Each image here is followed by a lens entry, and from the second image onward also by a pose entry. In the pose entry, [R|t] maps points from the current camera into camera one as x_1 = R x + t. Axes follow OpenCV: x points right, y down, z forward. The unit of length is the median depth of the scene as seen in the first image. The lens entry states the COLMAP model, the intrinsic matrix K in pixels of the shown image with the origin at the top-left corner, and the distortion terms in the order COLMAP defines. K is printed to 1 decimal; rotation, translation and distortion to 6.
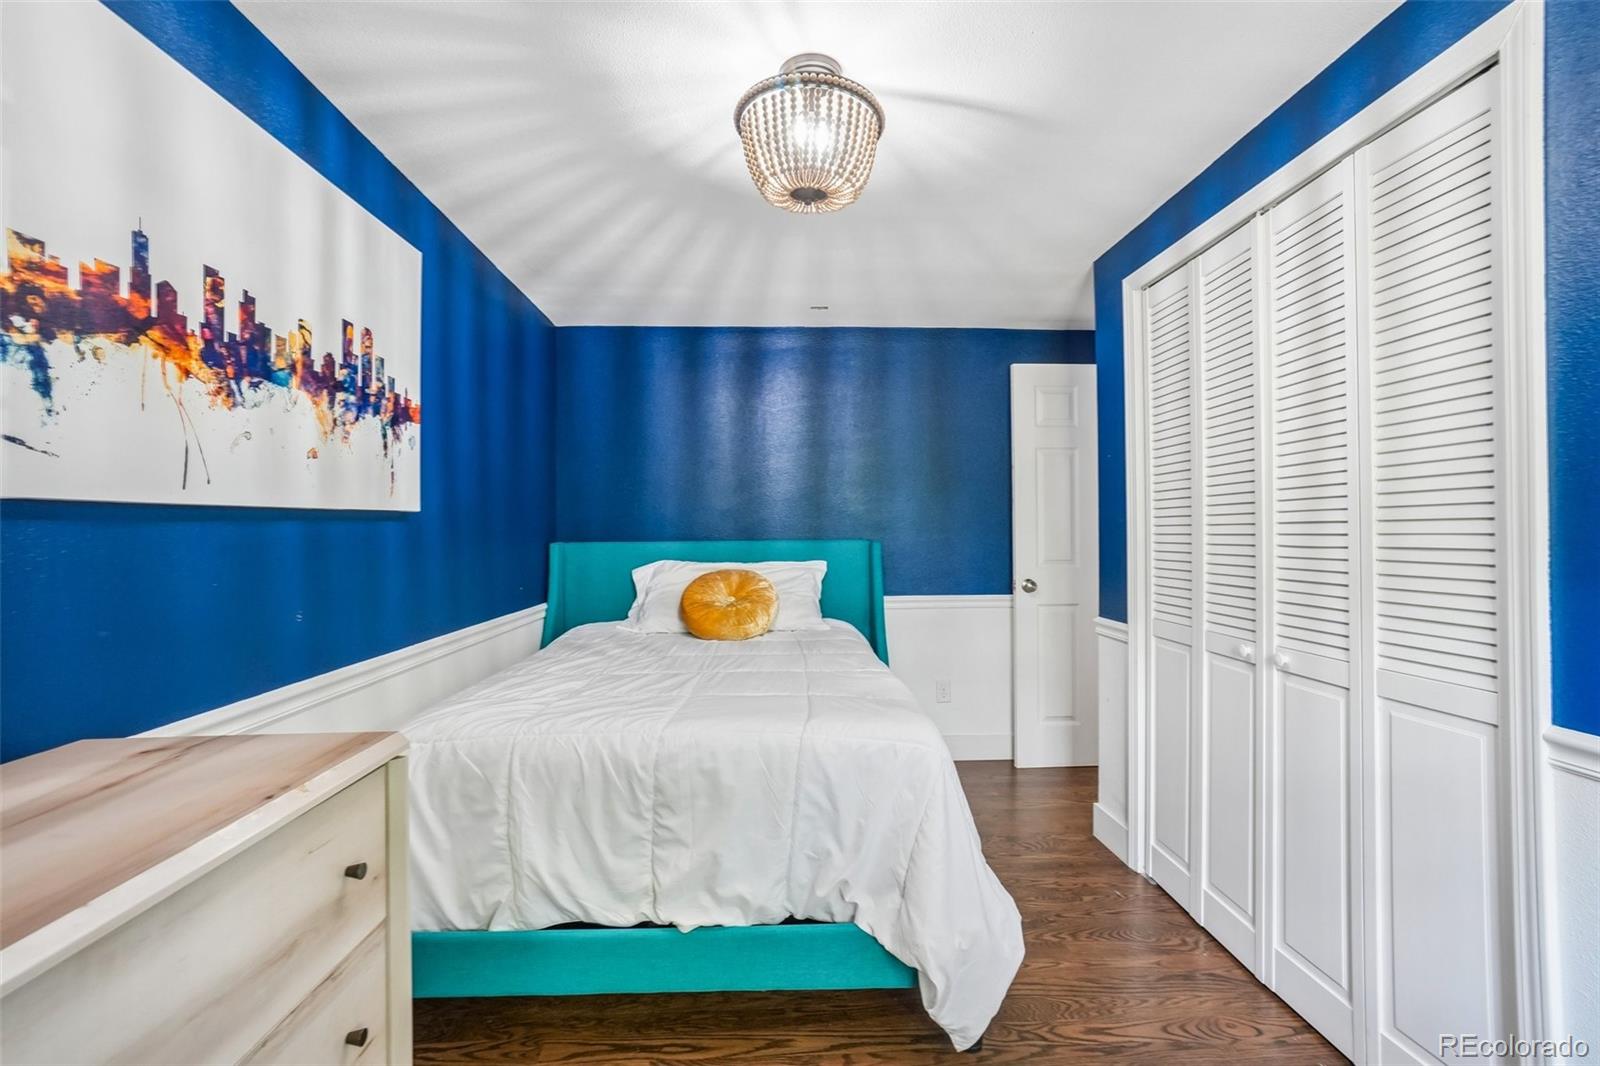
lens RADIAL K [[720.9, 0, 791.1], [0, 720.9, 531.9], [0, 0, 1]] dist [-0.065173, 0.024195]
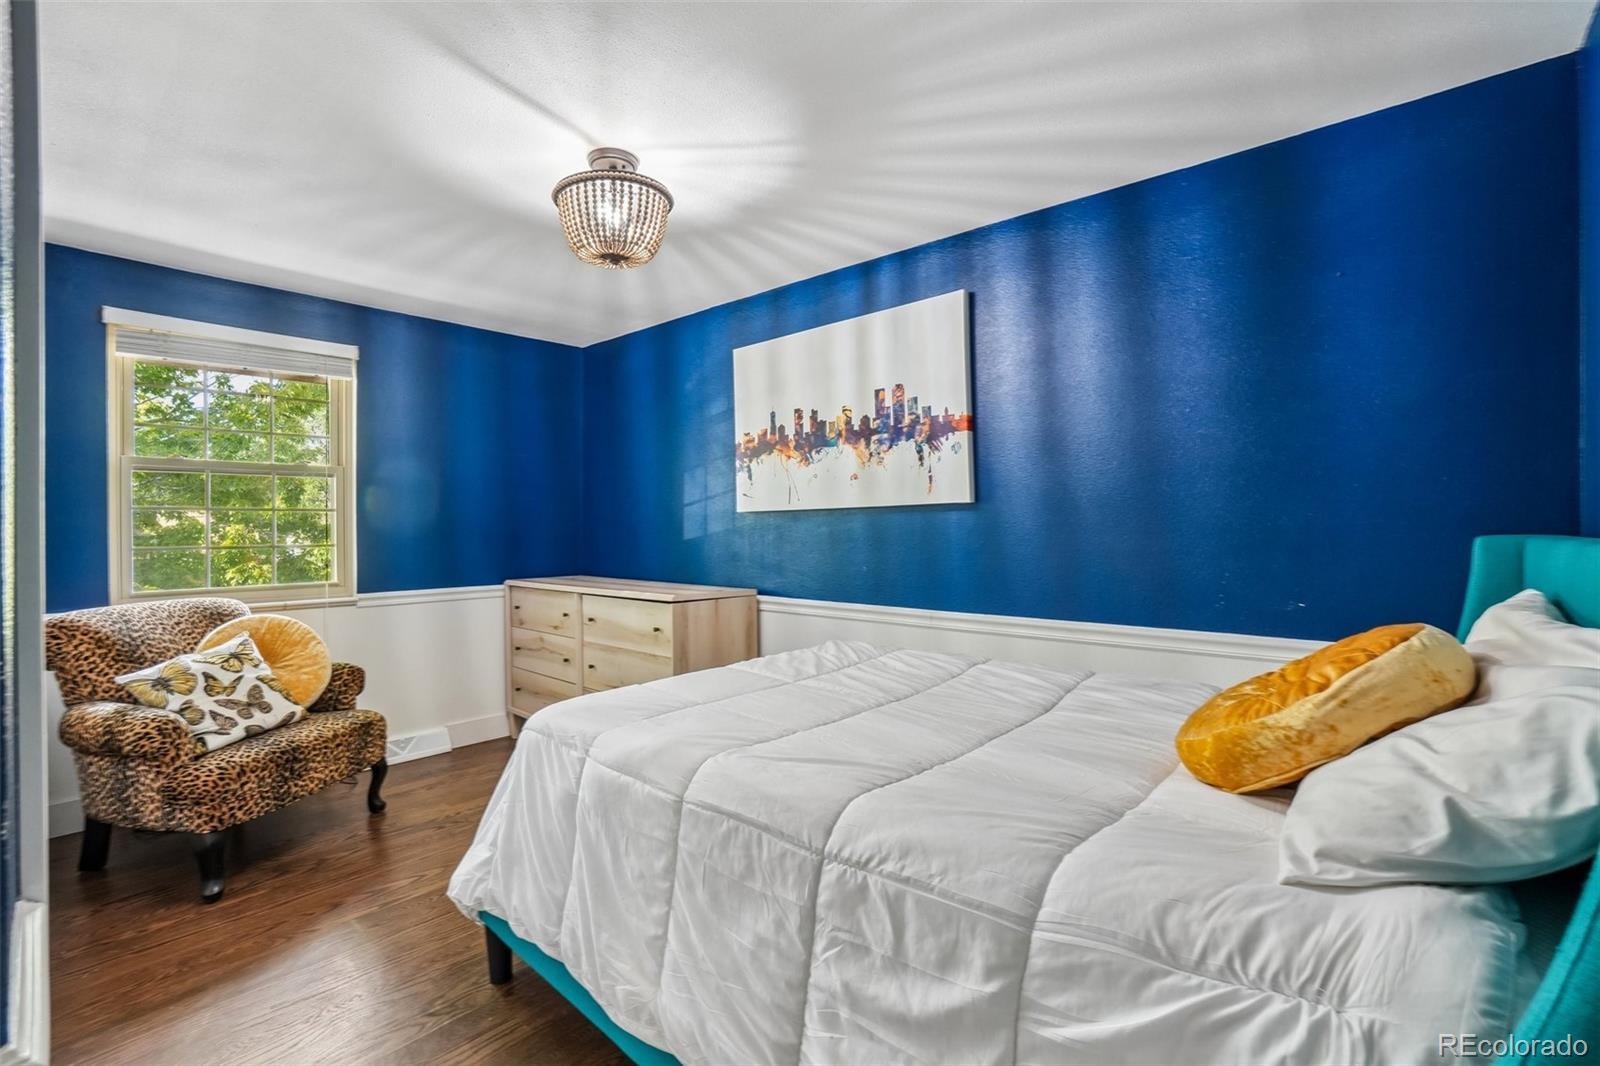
lens RADIAL K [[720.9, 0, 791.1], [0, 720.9, 531.9], [0, 0, 1]] dist [-0.065173, 0.024195]
pose [[-0.699459, 0.014974, -0.714516, 0.716067], [0.009738, 0.999887, 0.011421, 0.005488], [0.714606, 0.001030, -0.699526, 2.090020]]
